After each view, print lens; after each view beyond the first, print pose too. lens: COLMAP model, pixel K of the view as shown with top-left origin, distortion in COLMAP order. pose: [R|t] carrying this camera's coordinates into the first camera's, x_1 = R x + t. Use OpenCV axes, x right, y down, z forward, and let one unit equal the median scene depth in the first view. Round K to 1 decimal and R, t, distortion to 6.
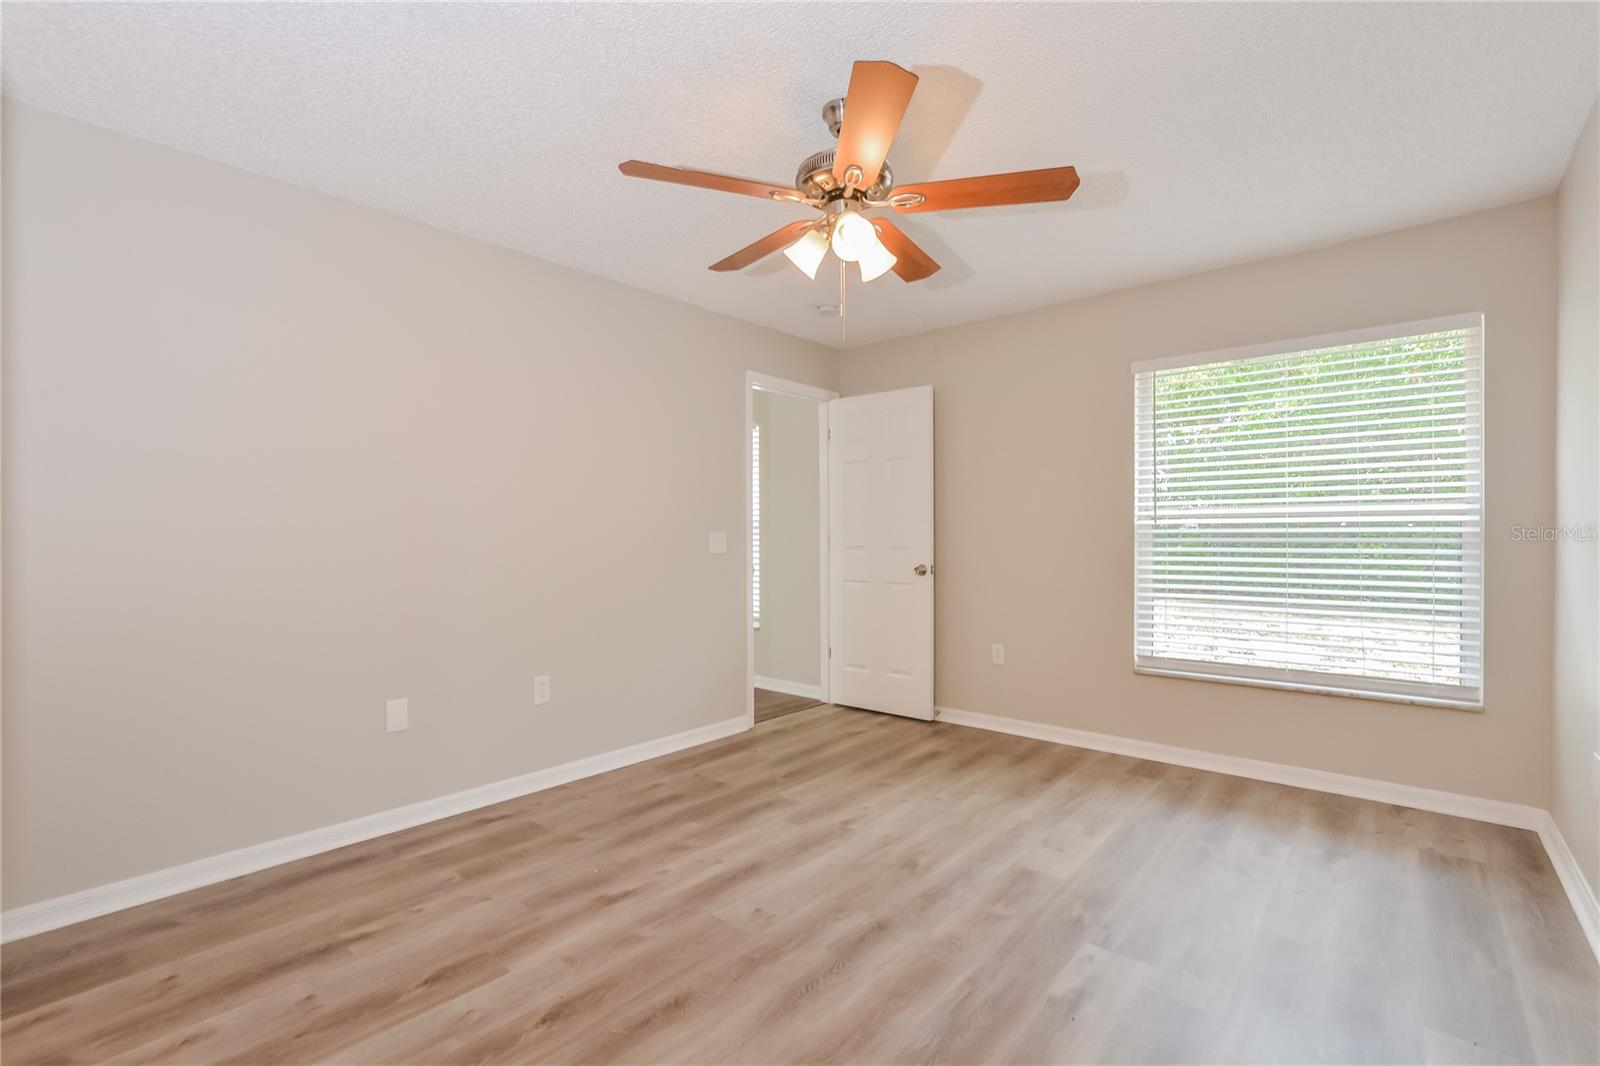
lens RADIAL K [[717.7, 0, 800.0], [0, 717.7, 533.0], [0, 0, 1]] dist [-0.000910, -0.000127]
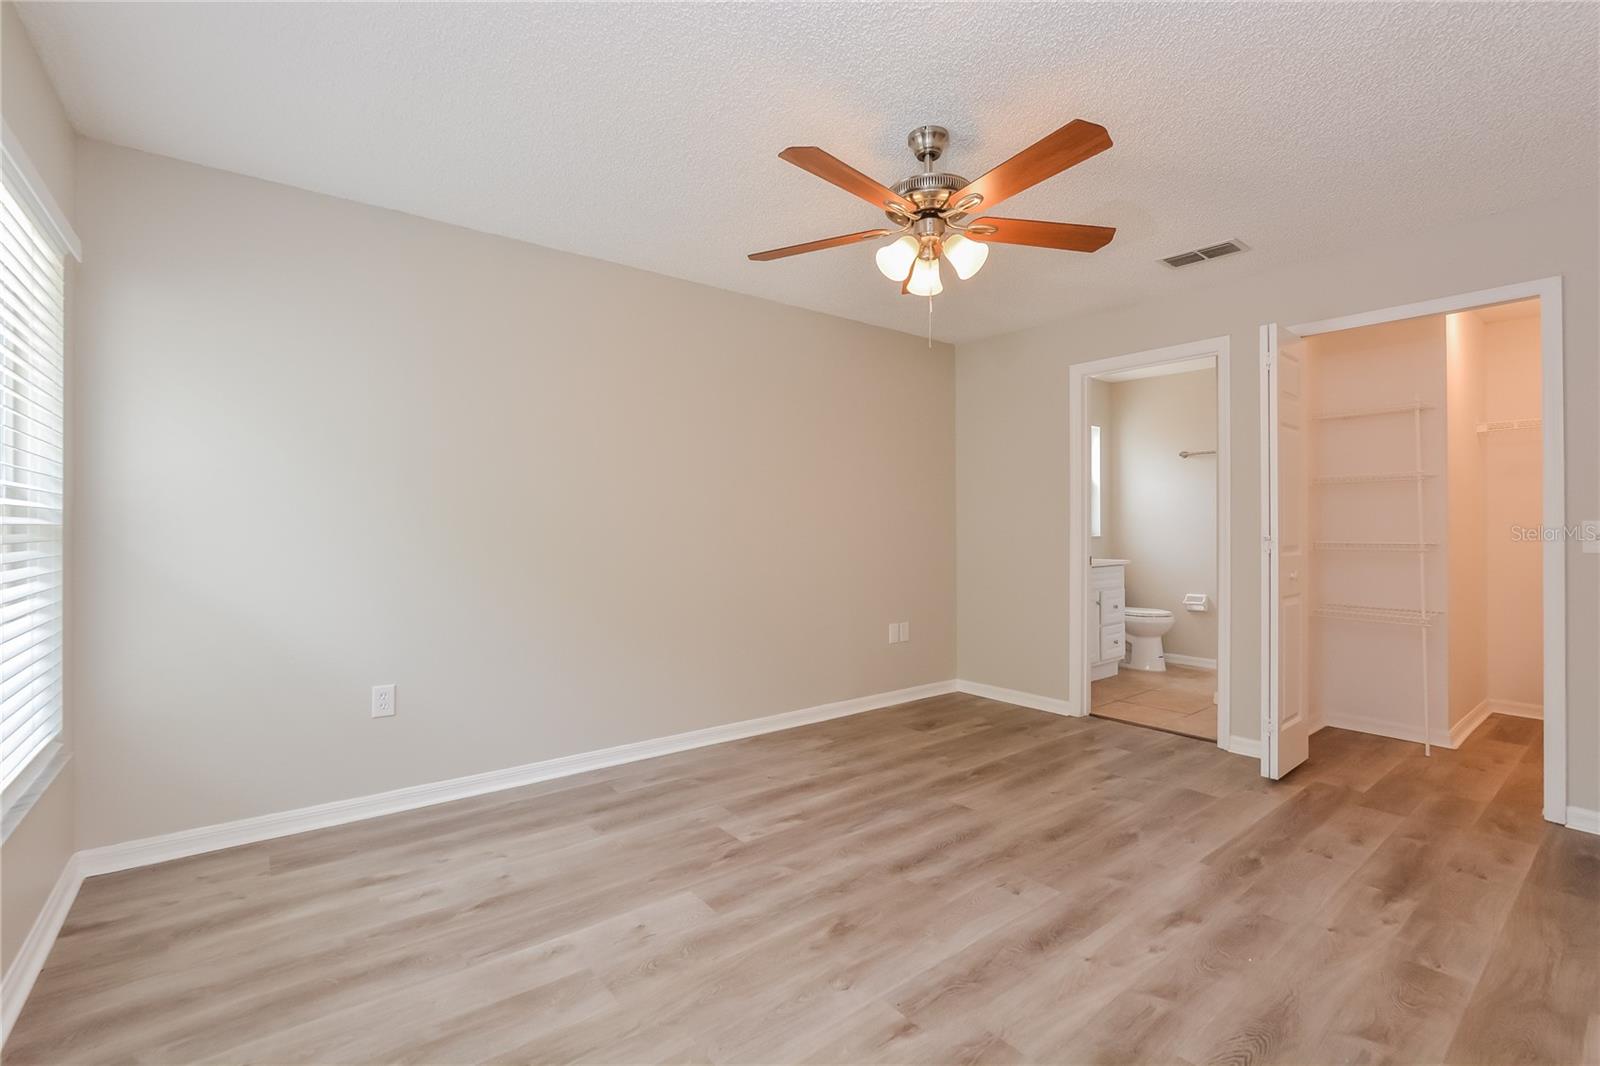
lens RADIAL K [[695.5, 0, 770.9], [0, 695.5, 532.3], [0, 0, 1]] dist [0.002235, 0.000131]
pose [[-0.971753, -0.002116, 0.235991, 0.048618], [-0.000360, 0.999972, 0.007485, -0.002068], [-0.236000, 0.007188, -0.971726, 2.003657]]
